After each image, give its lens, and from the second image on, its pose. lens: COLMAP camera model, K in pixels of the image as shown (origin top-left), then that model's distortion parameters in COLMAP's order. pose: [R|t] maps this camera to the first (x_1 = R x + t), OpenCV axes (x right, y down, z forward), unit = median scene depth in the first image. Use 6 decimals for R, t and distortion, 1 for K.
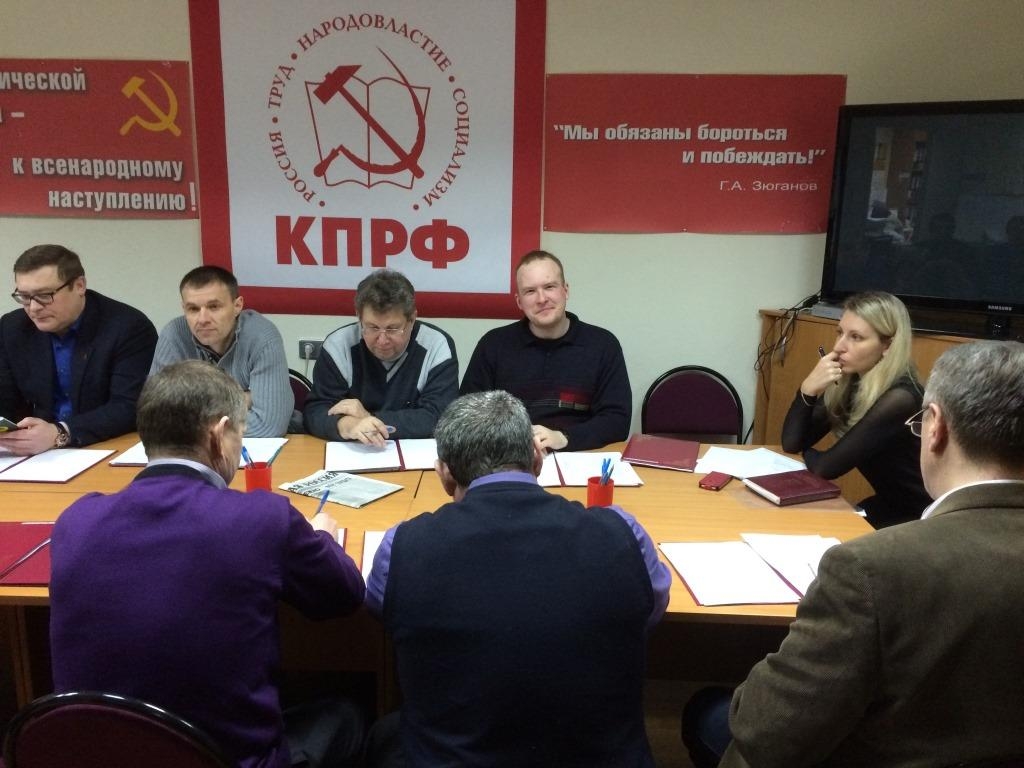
lens RADIAL K [[878.9, 0, 500.9], [0, 878.9, 382.4], [0, 0, 1]] dist [0.110365, -0.146712]
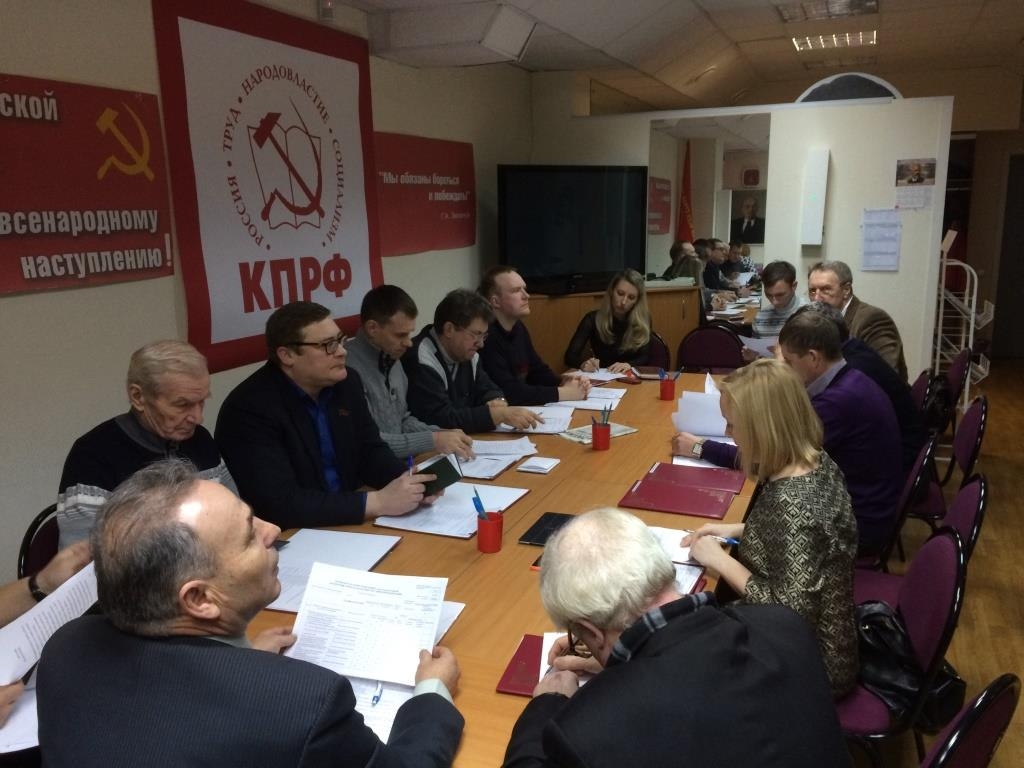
lens RADIAL K [[878.9, 0, 500.9], [0, 878.9, 382.4], [0, 0, 1]] dist [0.110365, -0.146712]
pose [[0.360525, -0.206247, 0.909661, -1.059861], [0.235180, 0.963839, 0.125322, -0.120297], [-0.902614, 0.168752, 0.395994, 0.400963]]
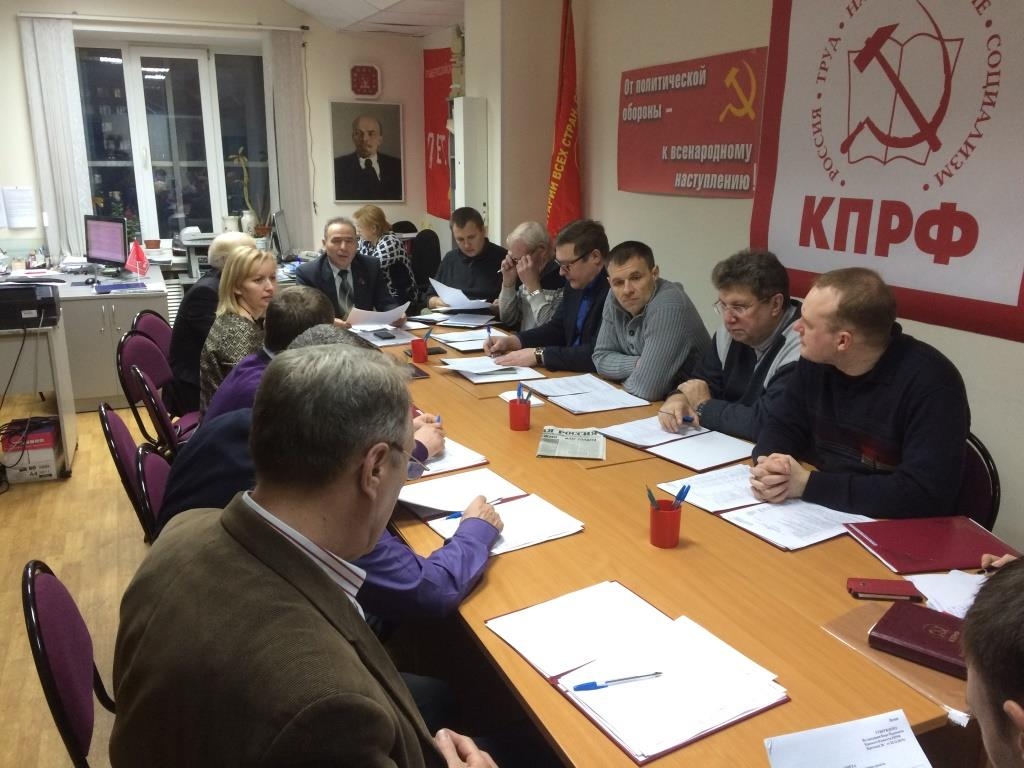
lens RADIAL K [[862.7, 0, 505.4], [0, 862.7, 386.2], [0, 0, 1]] dist [0.113989, -0.147277]
pose [[0.419169, 0.214753, -0.882144, 0.505690], [-0.193812, 0.970392, 0.144142, -0.061625], [0.886980, 0.110551, 0.448380, 0.309780]]
